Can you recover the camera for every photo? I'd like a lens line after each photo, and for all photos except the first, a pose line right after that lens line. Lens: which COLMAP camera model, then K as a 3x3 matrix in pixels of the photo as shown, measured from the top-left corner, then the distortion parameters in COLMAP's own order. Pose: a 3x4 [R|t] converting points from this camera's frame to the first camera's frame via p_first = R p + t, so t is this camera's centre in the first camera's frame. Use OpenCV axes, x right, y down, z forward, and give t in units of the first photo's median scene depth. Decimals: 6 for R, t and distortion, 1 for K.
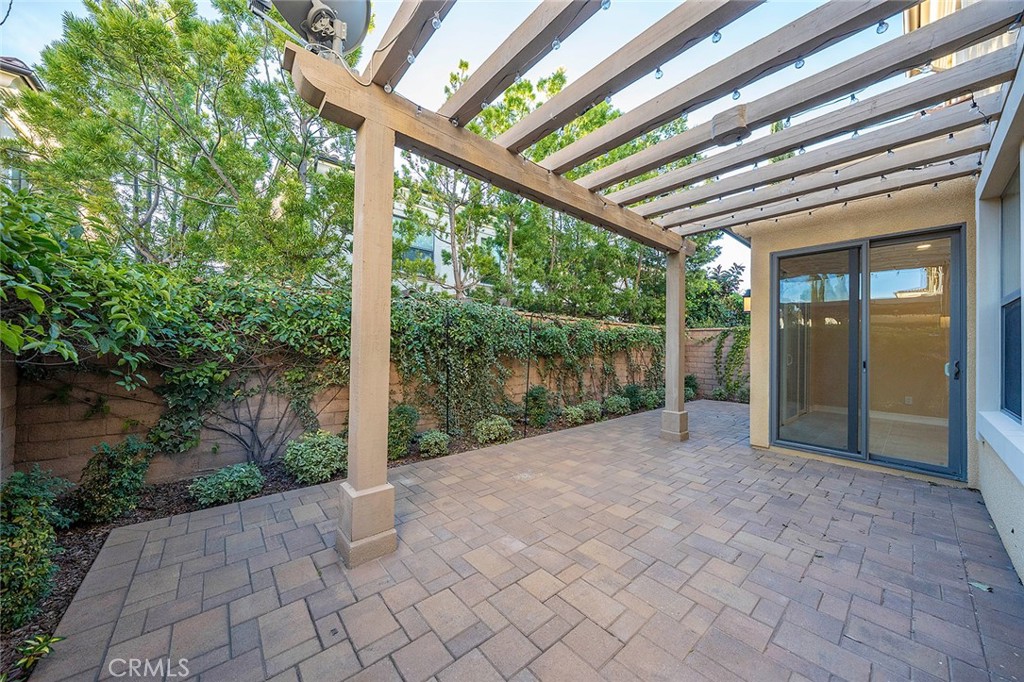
lens RADIAL K [[353.7, 0, 507.6], [0, 353.7, 341.1], [0, 0, 1]] dist [-0.001833, 0.000006]
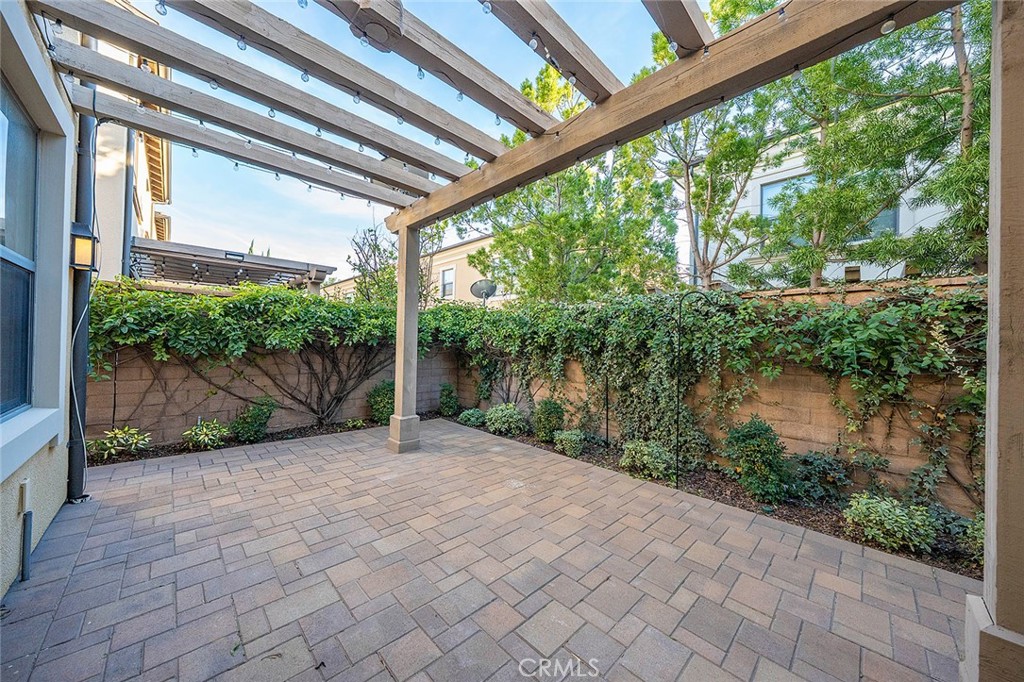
lens RADIAL K [[353.7, 0, 510.1], [0, 353.7, 343.3], [0, 0, 1]] dist [-0.001833, 0.000006]
pose [[0.058415, -0.014896, -0.998181, 1.073438], [-0.009869, 0.999831, -0.015498, 0.022222], [0.998244, 0.010757, 0.058258, 0.993865]]
